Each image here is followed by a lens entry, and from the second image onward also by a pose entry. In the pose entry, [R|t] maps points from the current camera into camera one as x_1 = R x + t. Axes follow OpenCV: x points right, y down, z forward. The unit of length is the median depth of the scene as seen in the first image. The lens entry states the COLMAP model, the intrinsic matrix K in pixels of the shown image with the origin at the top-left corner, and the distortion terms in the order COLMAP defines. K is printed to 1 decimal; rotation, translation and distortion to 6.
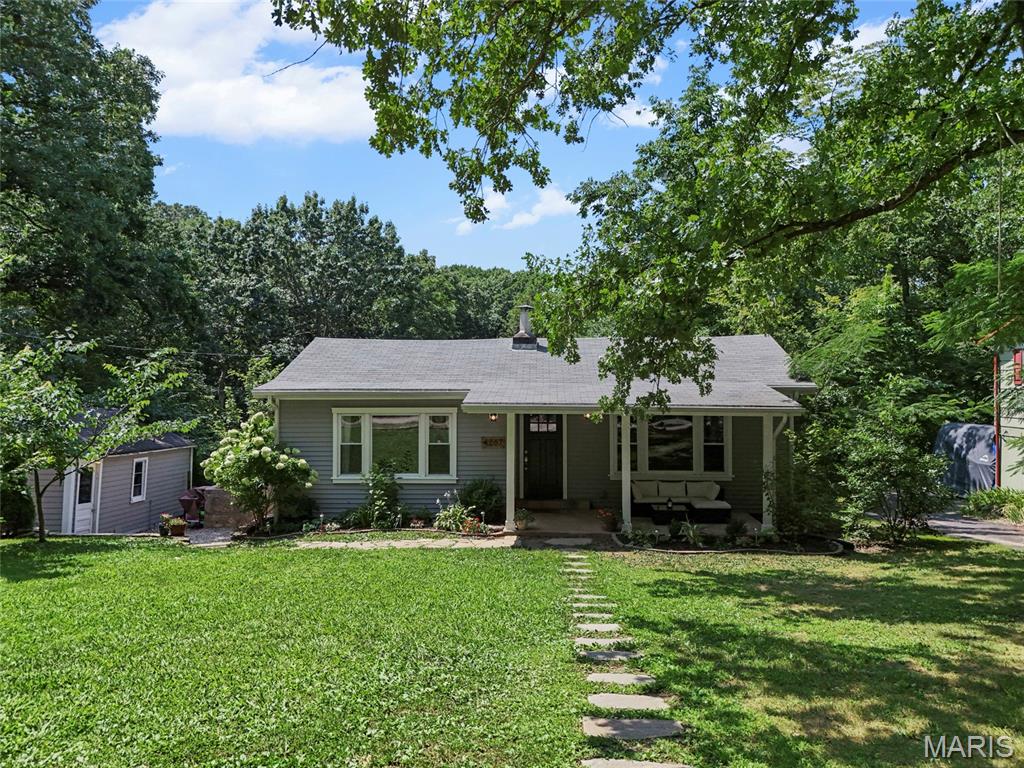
lens RADIAL K [[754.7, 0, 515.0], [0, 754.7, 382.8], [0, 0, 1]] dist [0.069997, -0.064162]
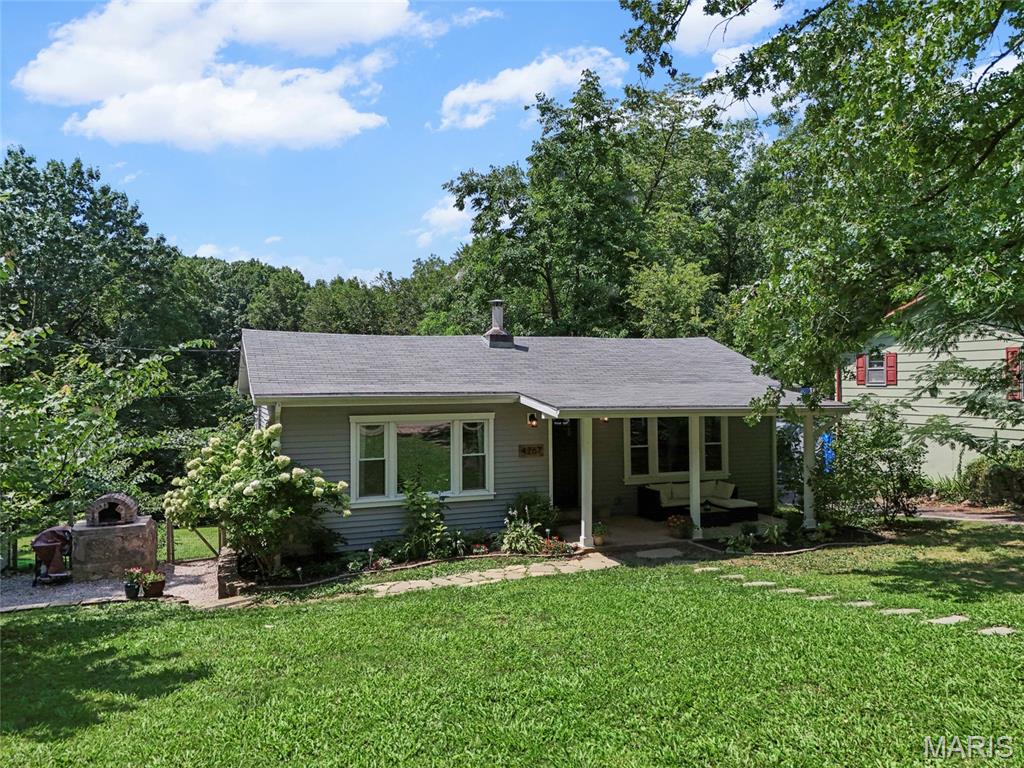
lens RADIAL K [[755.8, 0, 515.3], [0, 755.8, 383.4], [0, 0, 1]] dist [0.068230, -0.059625]
pose [[0.913884, -0.003578, 0.405960, -0.462113], [0.003884, 0.999992, 0.000069, -0.001472], [-0.405957, 0.001514, 0.913891, 0.207245]]
